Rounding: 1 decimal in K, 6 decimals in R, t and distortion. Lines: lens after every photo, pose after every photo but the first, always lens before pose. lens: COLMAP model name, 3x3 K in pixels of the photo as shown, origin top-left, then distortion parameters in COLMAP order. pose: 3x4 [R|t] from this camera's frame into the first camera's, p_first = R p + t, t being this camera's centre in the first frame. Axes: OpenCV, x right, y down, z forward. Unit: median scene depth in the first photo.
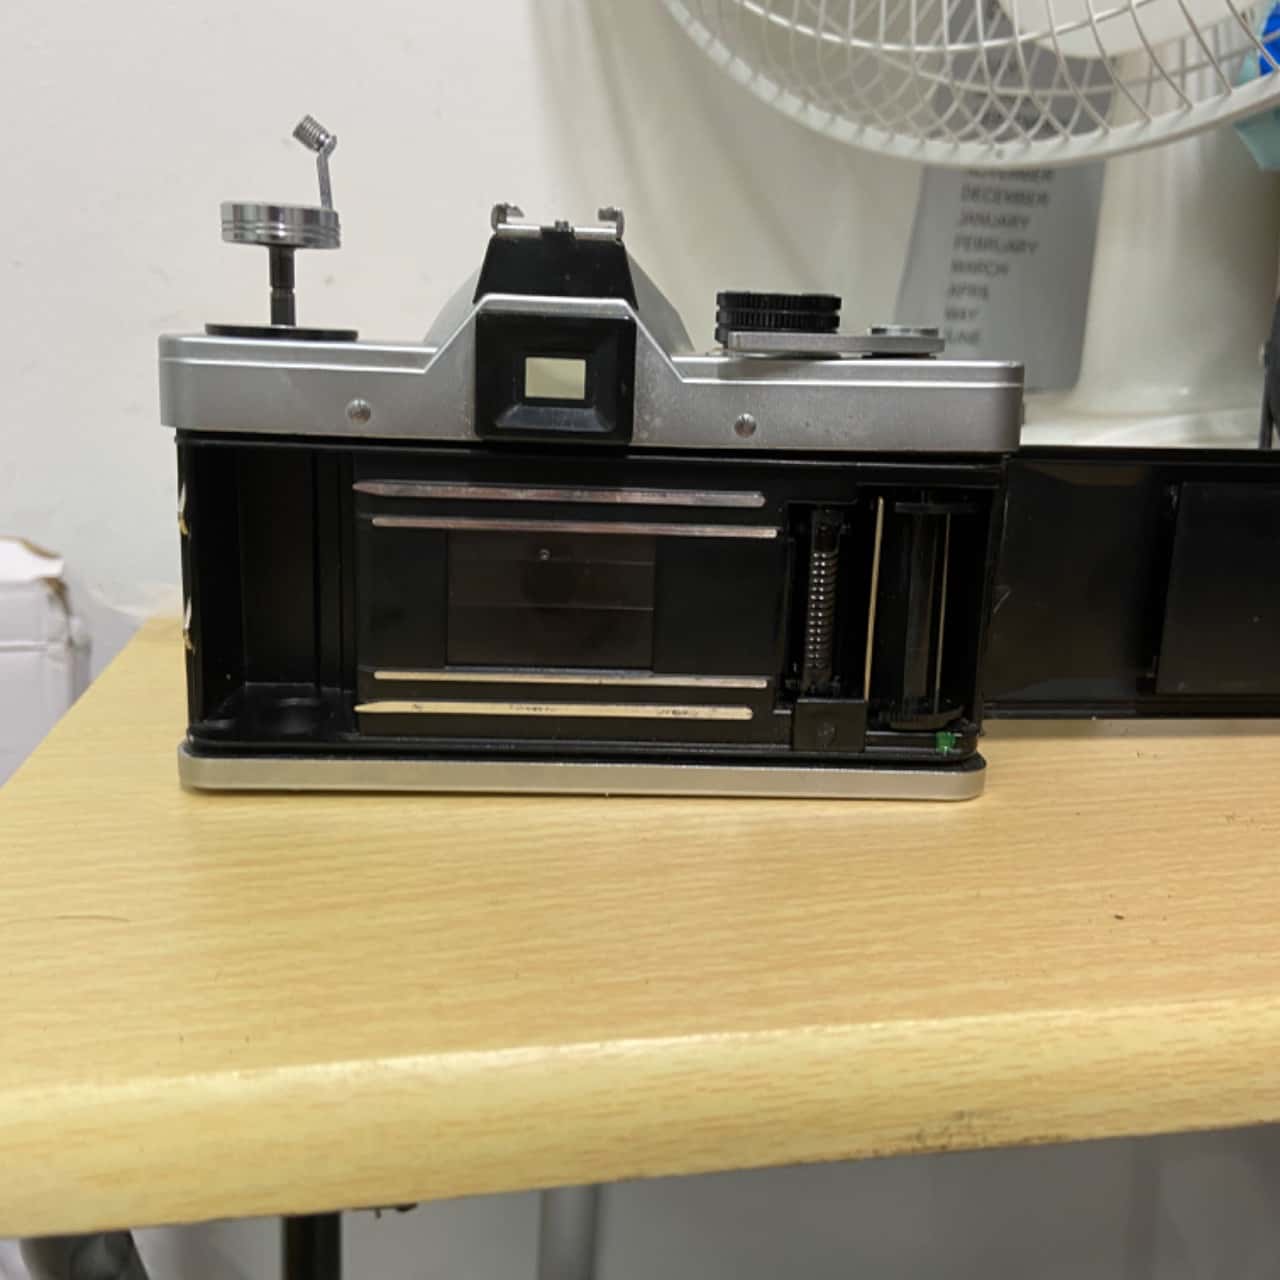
lens RADIAL K [[1261.5, 0, 647.1], [0, 1261.5, 615.7], [0, 0, 1]] dist [0.026141, 0.000000]
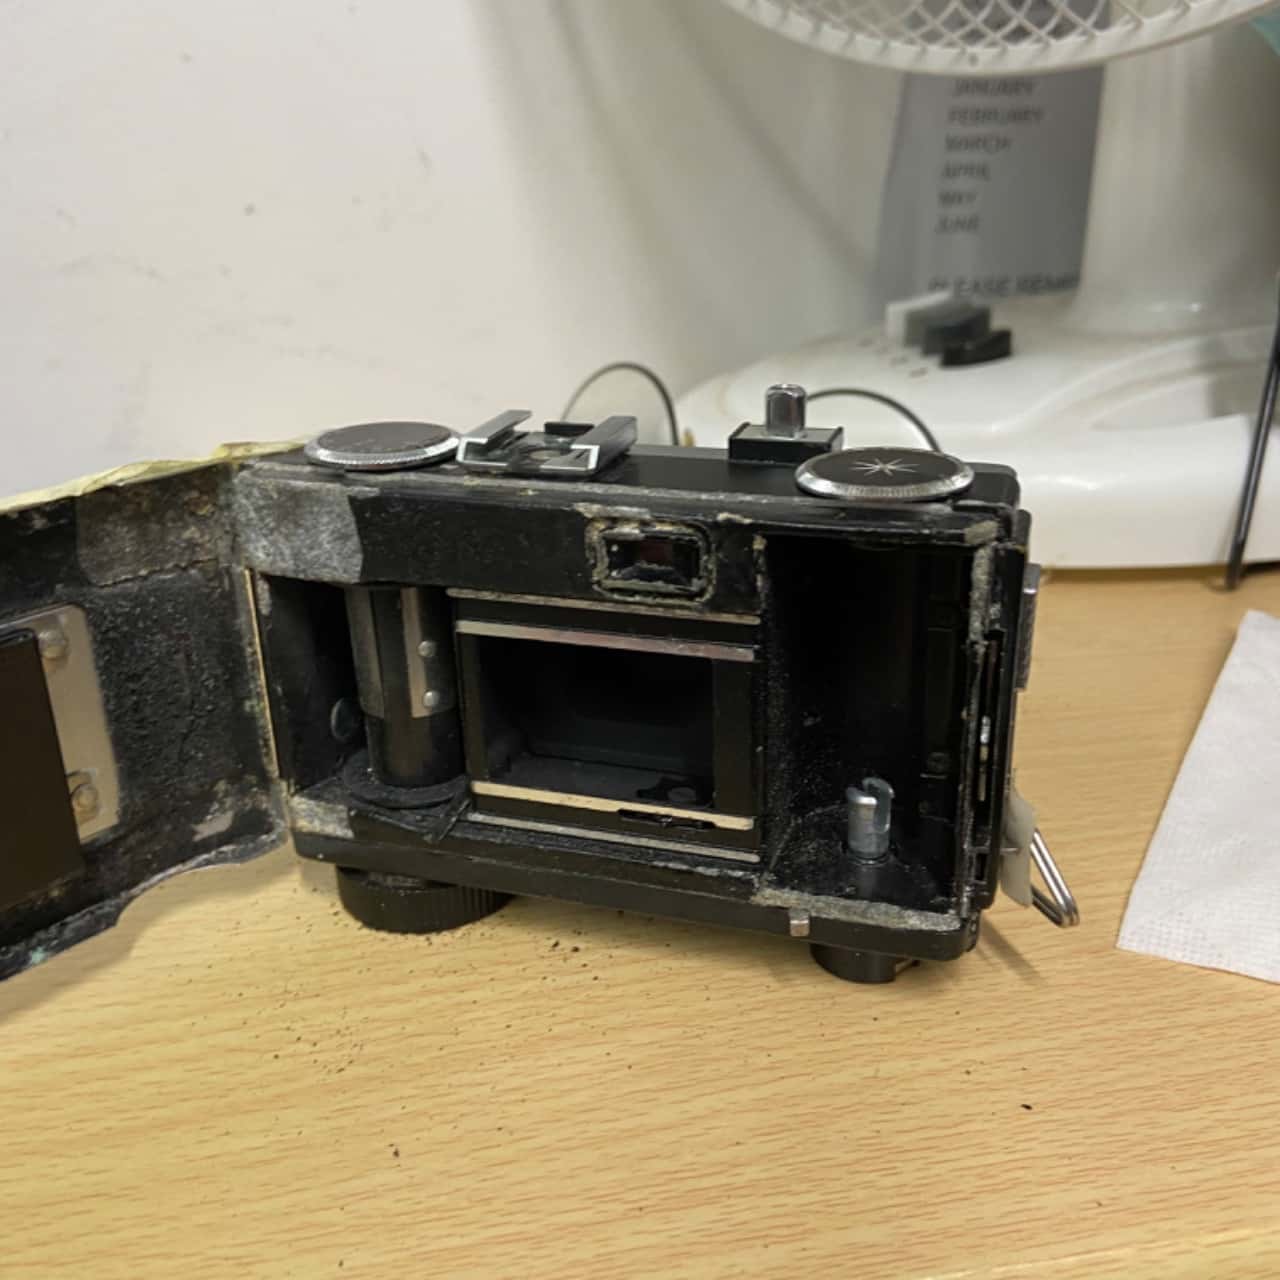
lens RADIAL K [[1261.5, 0, 660.7], [0, 1261.5, 628.3], [0, 0, 1]] dist [0.026141, 0.000000]
pose [[0.998784, -0.038708, -0.030543, 0.157387], [0.043063, 0.986505, 0.157970, -0.262438], [0.024016, -0.159093, 0.986972, 0.160090]]
